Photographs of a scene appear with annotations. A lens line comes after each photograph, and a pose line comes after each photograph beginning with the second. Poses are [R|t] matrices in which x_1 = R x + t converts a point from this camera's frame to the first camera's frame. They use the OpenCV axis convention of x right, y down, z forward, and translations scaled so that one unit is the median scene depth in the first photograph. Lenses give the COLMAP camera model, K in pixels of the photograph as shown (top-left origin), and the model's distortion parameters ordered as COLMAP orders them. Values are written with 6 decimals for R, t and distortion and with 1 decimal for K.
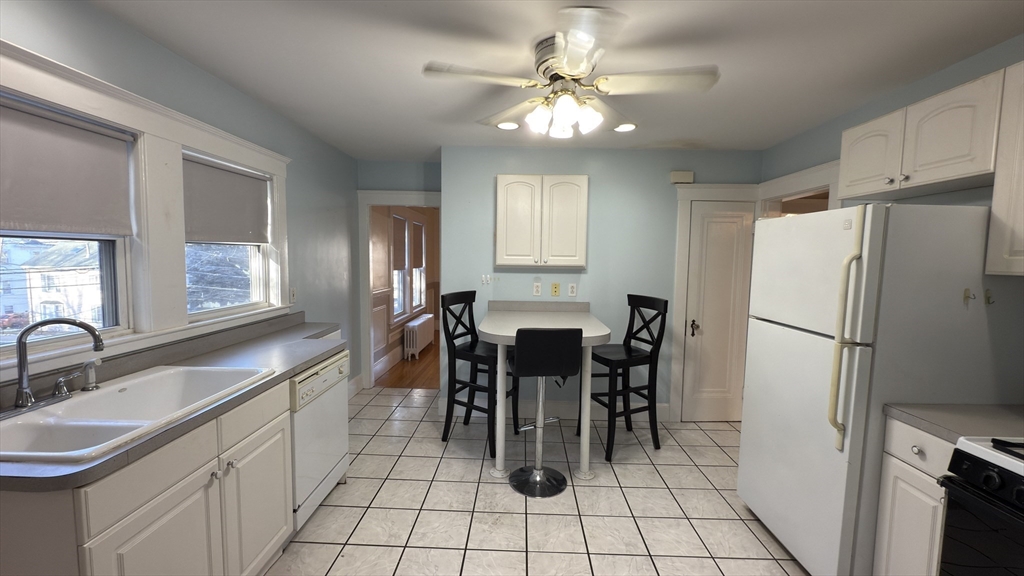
lens RADIAL K [[407.8, 0, 513.6], [0, 407.8, 287.4], [0, 0, 1]] dist [0.002250, 0.000080]
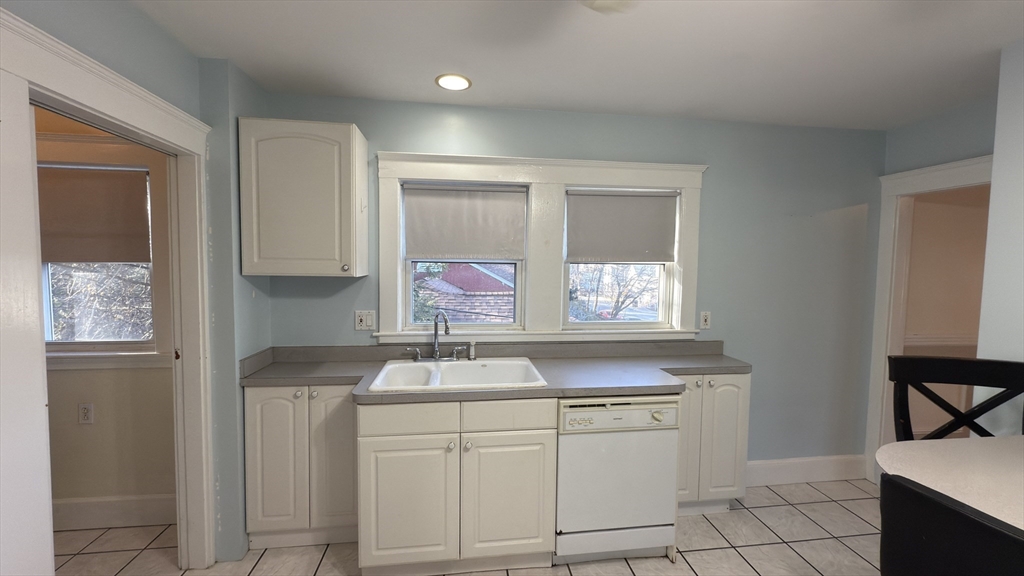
lens RADIAL K [[407.8, 0, 512.8], [0, 407.8, 287.0], [0, 0, 1]] dist [0.002250, 0.000080]
pose [[0.149621, 0.044261, -0.987752, 0.283162], [-0.084694, 0.995900, 0.031797, -0.049066], [0.985109, 0.078899, 0.152756, 0.495427]]
